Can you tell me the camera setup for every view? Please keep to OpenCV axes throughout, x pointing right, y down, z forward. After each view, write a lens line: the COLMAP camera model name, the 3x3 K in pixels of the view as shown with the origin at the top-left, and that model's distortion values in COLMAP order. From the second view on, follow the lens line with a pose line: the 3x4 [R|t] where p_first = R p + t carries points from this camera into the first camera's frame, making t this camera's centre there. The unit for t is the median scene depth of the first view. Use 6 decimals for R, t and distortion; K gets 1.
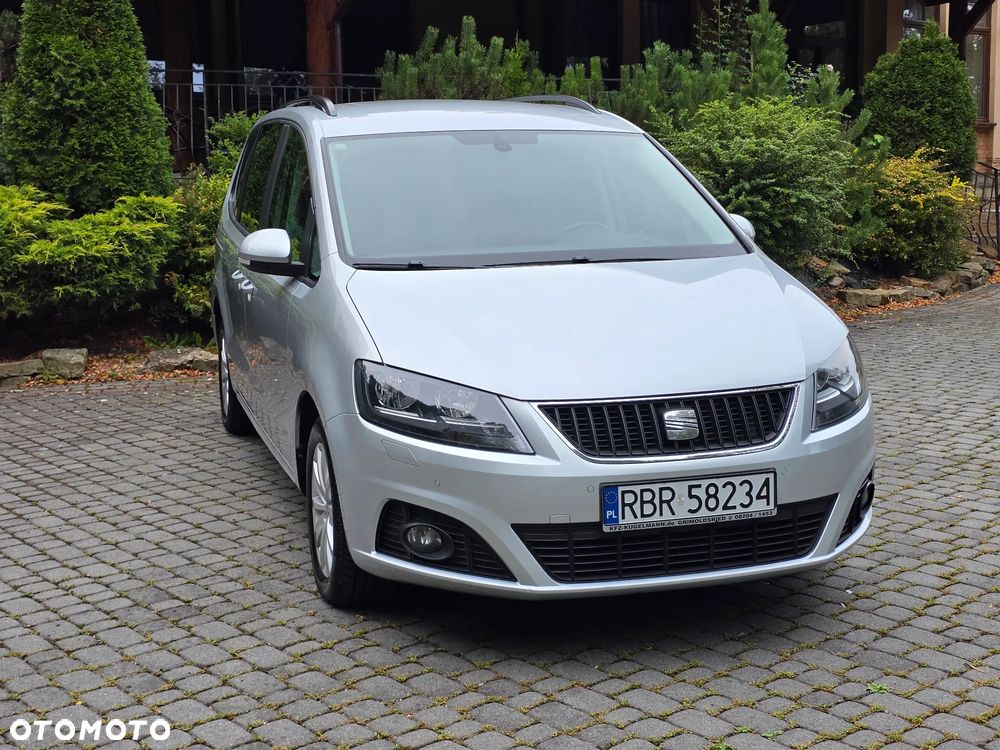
lens RADIAL K [[1313.6, 0, 487.7], [0, 1313.6, 357.2], [0, 0, 1]] dist [0.158107, -0.394664]
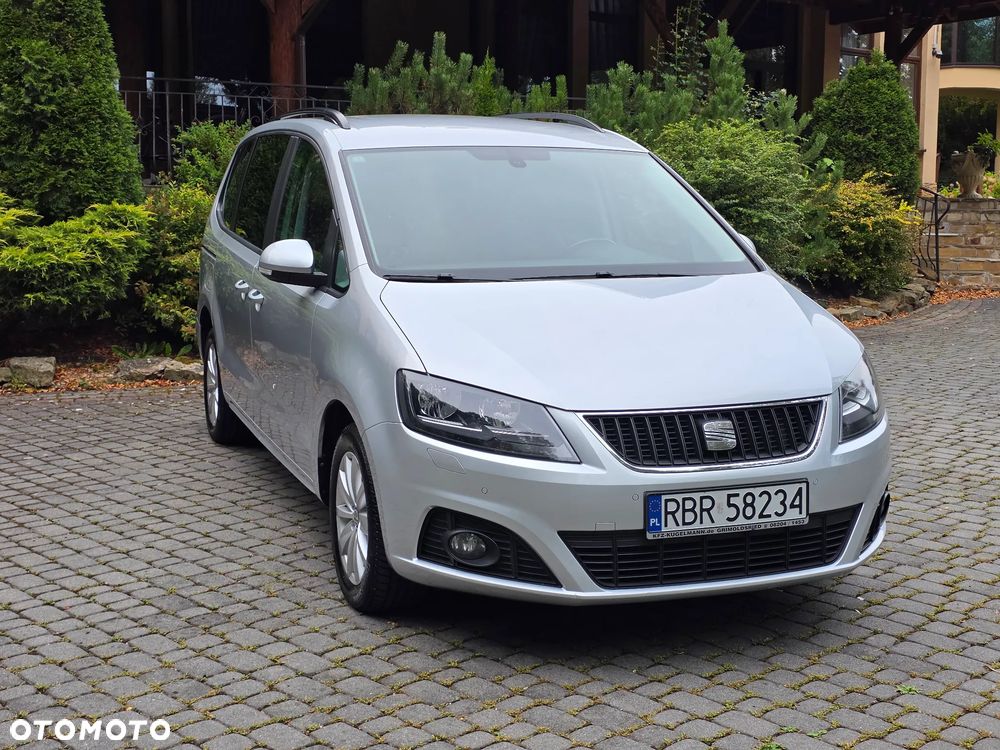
lens RADIAL K [[1312.0, 0, 501.4], [0, 1312.0, 363.0], [0, 0, 1]] dist [0.157301, -0.377529]
pose [[0.997697, 0.010883, 0.066949, -0.090820], [-0.010431, 0.999920, -0.007100, 0.003299], [-0.067021, 0.006385, 0.997731, -0.018546]]
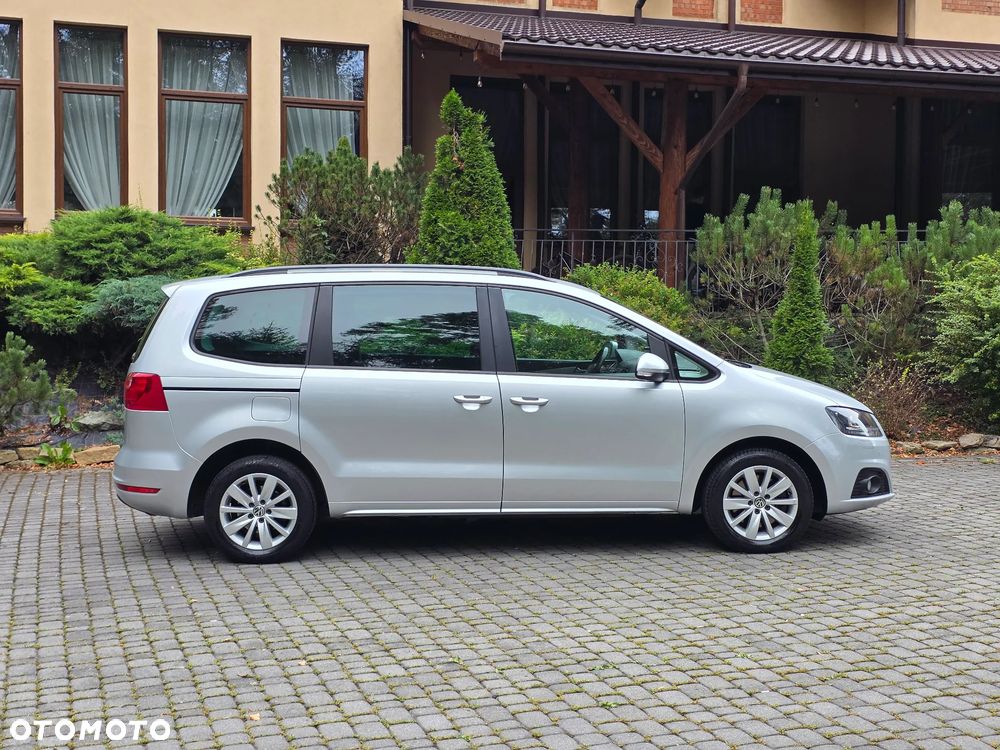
lens RADIAL K [[1307.7, 0, 524.0], [0, 1307.7, 377.0], [0, 0, 1]] dist [0.177505, -0.501246]
pose [[0.940981, 0.033932, -0.336754, 0.531406], [-0.060185, 0.995880, -0.067825, 0.037406], [0.333065, 0.084090, 0.939147, -0.560523]]
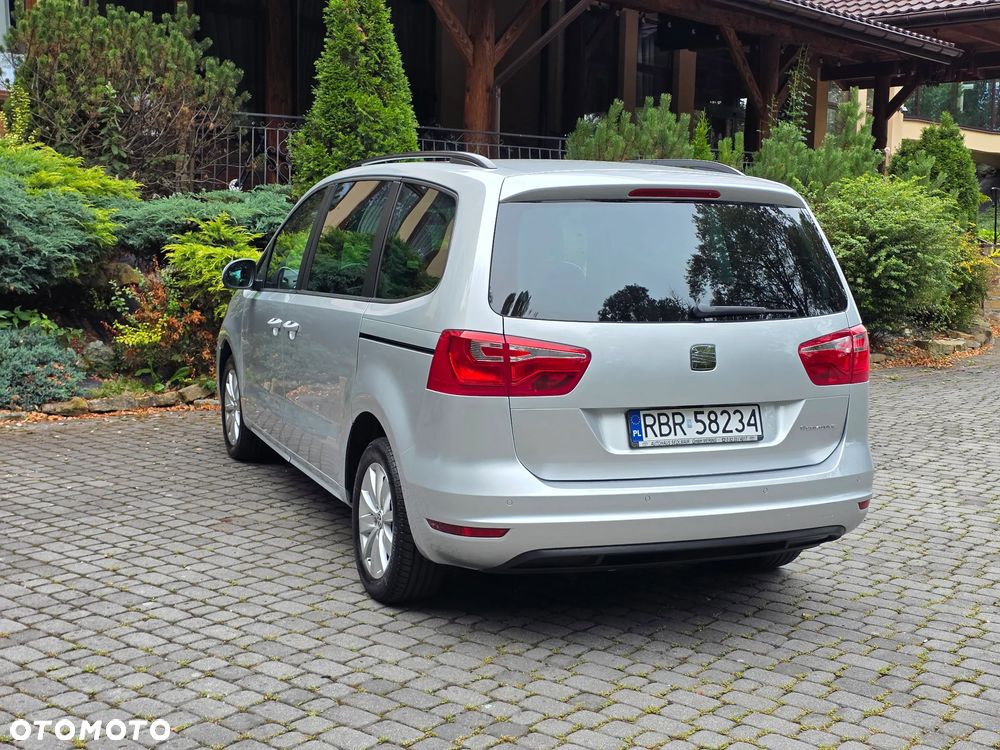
lens RADIAL K [[1306.3, 0, 515.0], [0, 1306.3, 388.8], [0, 0, 1]] dist [0.147759, -0.348618]
pose [[0.980266, 0.020419, 0.196624, -1.010603], [-0.018905, 0.999775, -0.009577, 0.034008], [-0.196775, 0.005671, 0.980432, -0.258708]]
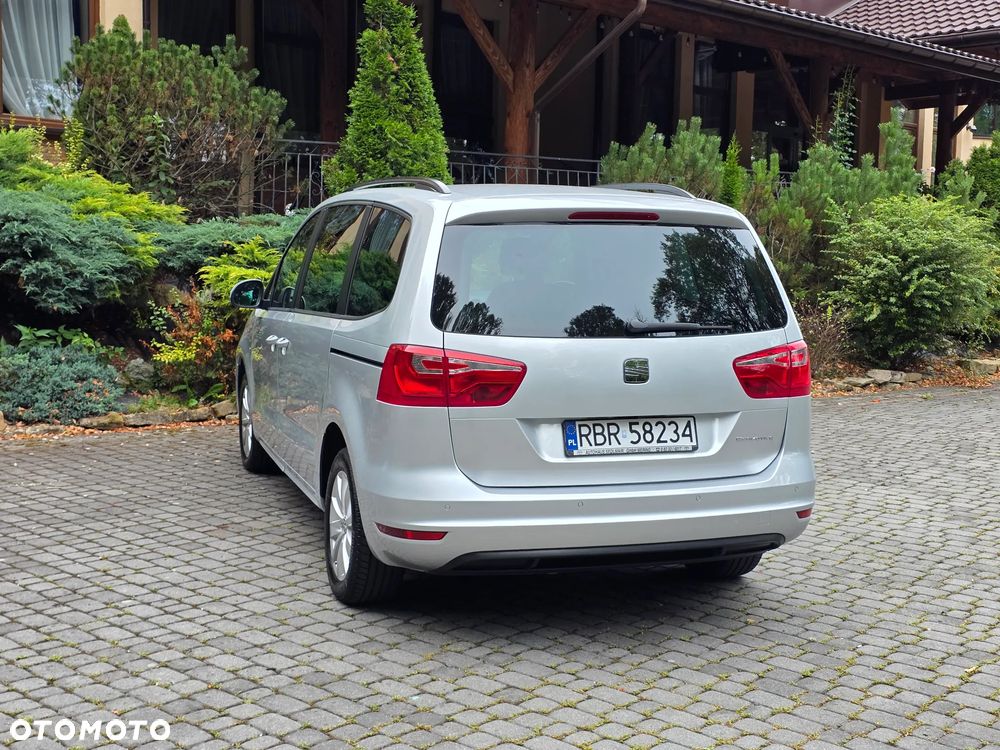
lens RADIAL K [[1310.6, 0, 517.5], [0, 1310.6, 374.7], [0, 0, 1]] dist [0.152478, -0.370069]
pose [[0.990860, 0.027698, 0.132018, -0.888877], [-0.023273, 0.999118, -0.034943, 0.040876], [-0.132869, 0.031551, 0.990631, -0.354878]]
